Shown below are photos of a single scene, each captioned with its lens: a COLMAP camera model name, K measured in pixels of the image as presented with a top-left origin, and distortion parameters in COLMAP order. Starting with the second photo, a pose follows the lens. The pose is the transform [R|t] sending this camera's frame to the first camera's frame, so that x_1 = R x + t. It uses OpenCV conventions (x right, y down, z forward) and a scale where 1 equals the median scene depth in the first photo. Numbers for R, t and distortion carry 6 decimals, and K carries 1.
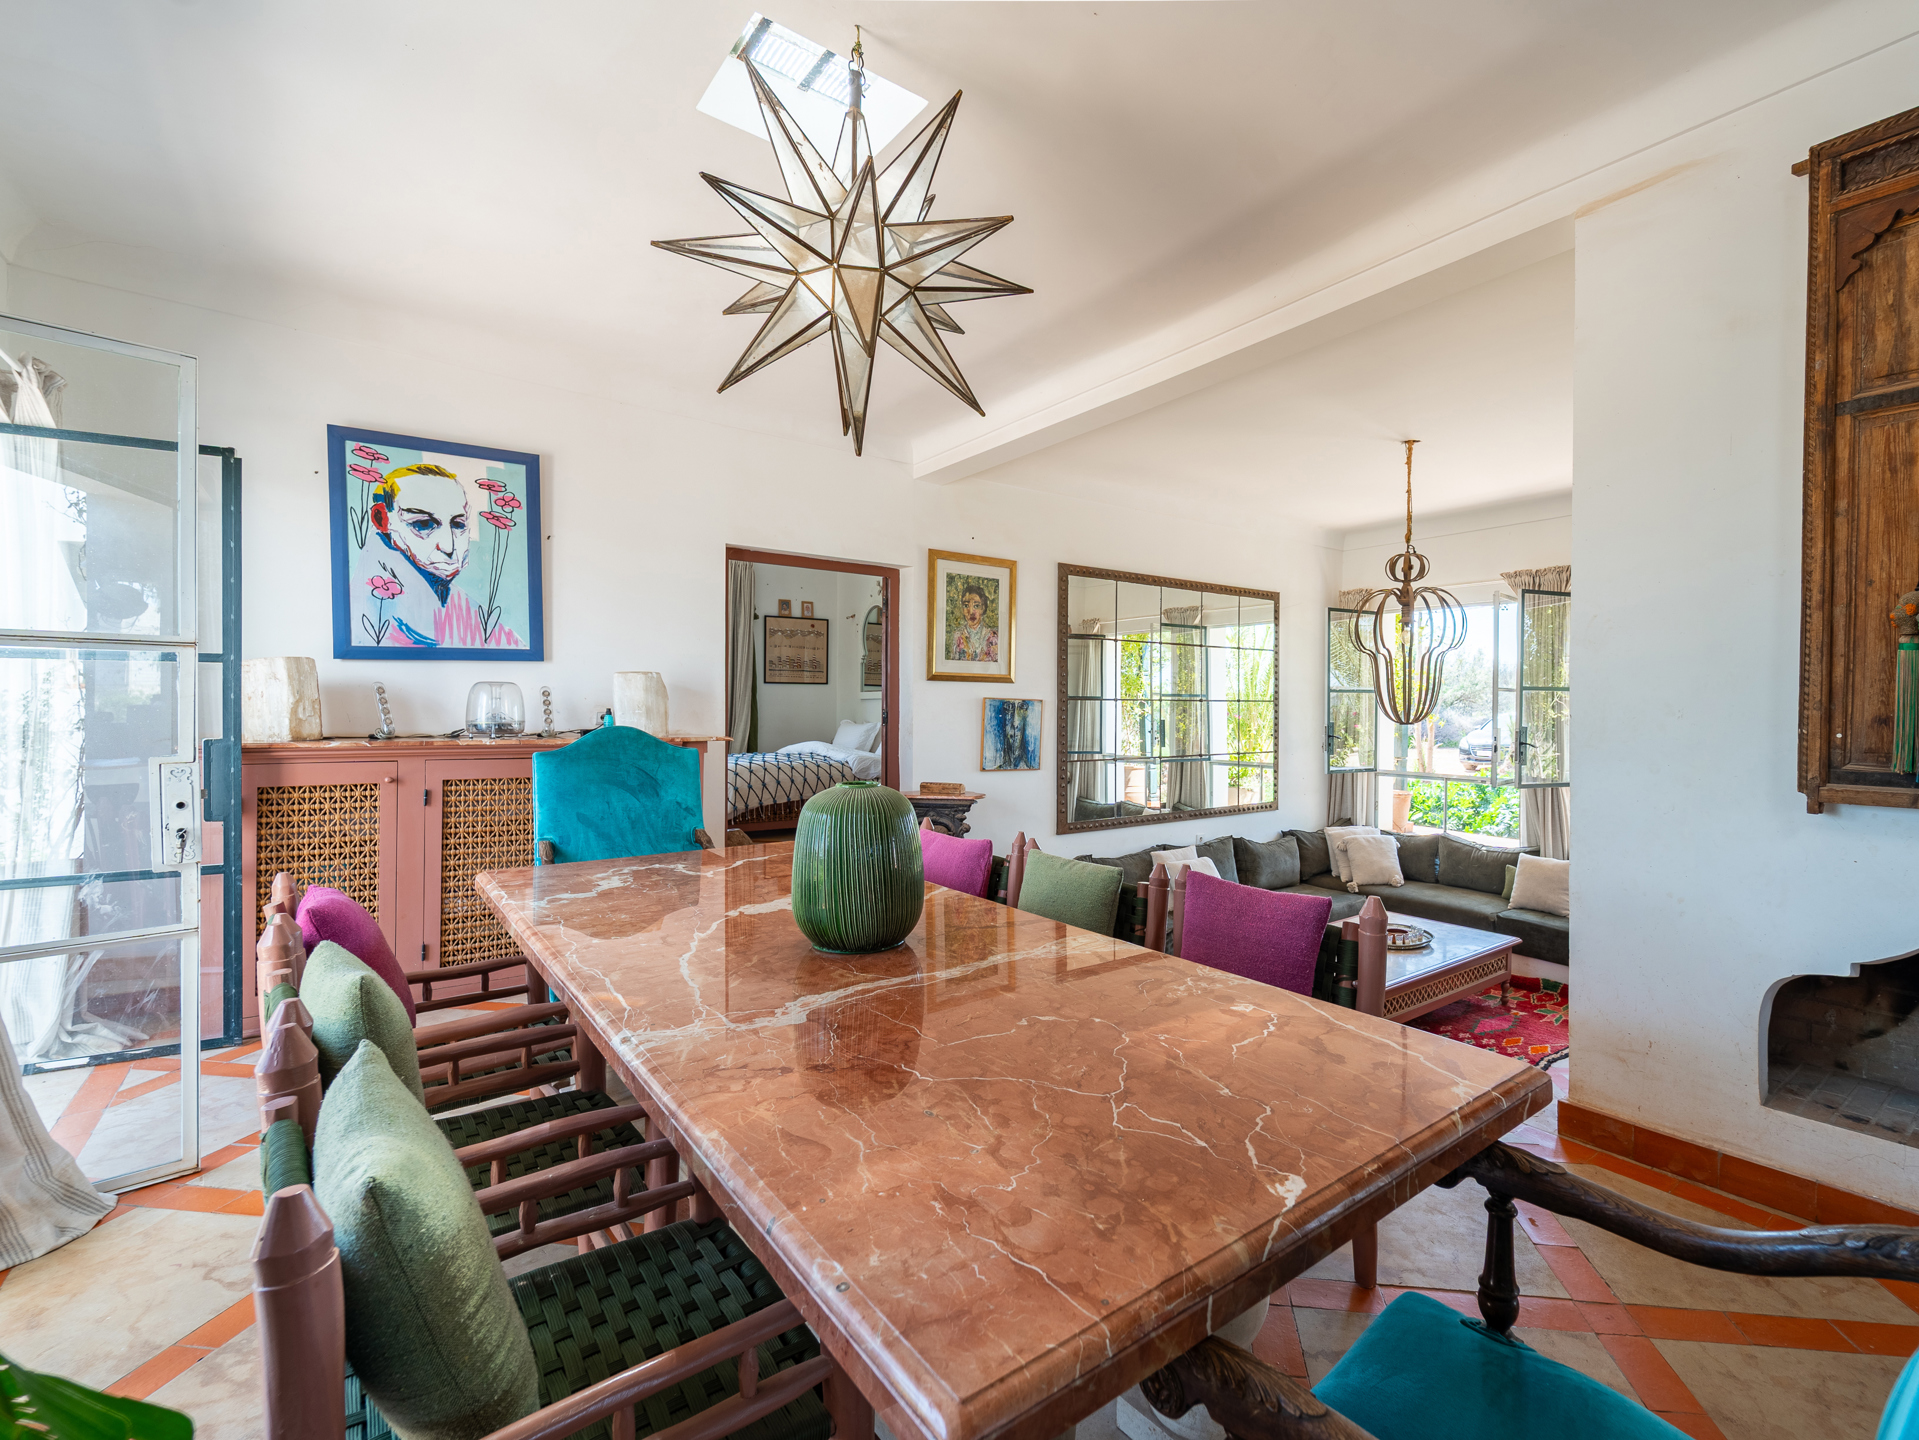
lens RADIAL K [[862.4, 0, 1002.2], [0, 862.4, 712.0], [0, 0, 1]] dist [-0.007225, -0.000136]
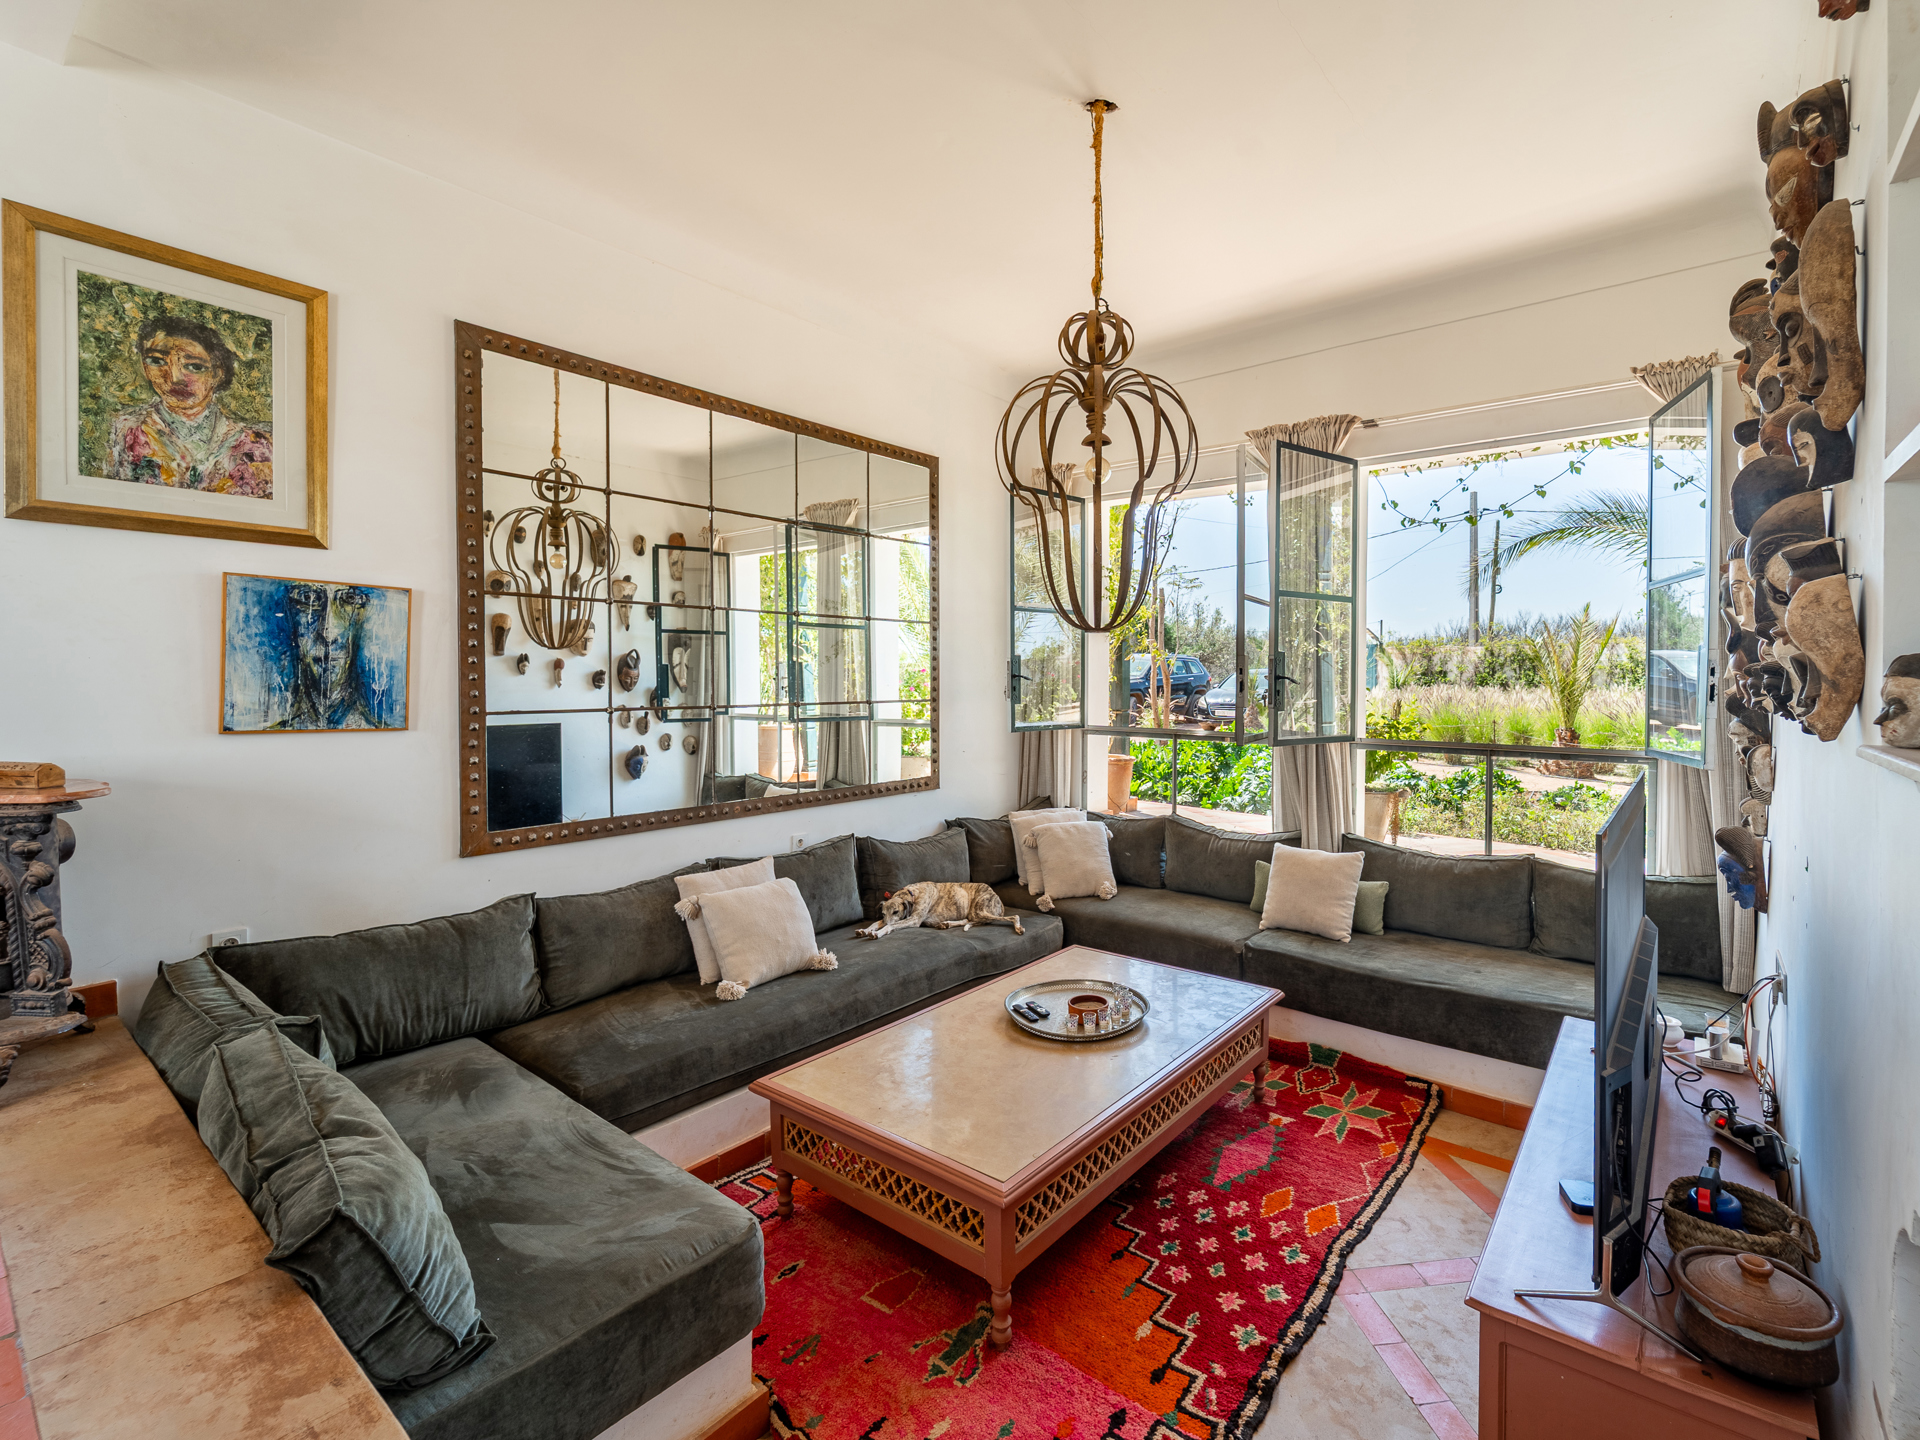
lens RADIAL K [[897.7, 0, 955.5], [0, 897.7, 690.0], [0, 0, 1]] dist [-0.014428, -0.000106]
pose [[0.975222, -0.009787, 0.221012, 0.214643], [0.007772, 0.999920, 0.009986, 0.037300], [-0.221092, -0.008021, 0.975220, 0.390271]]
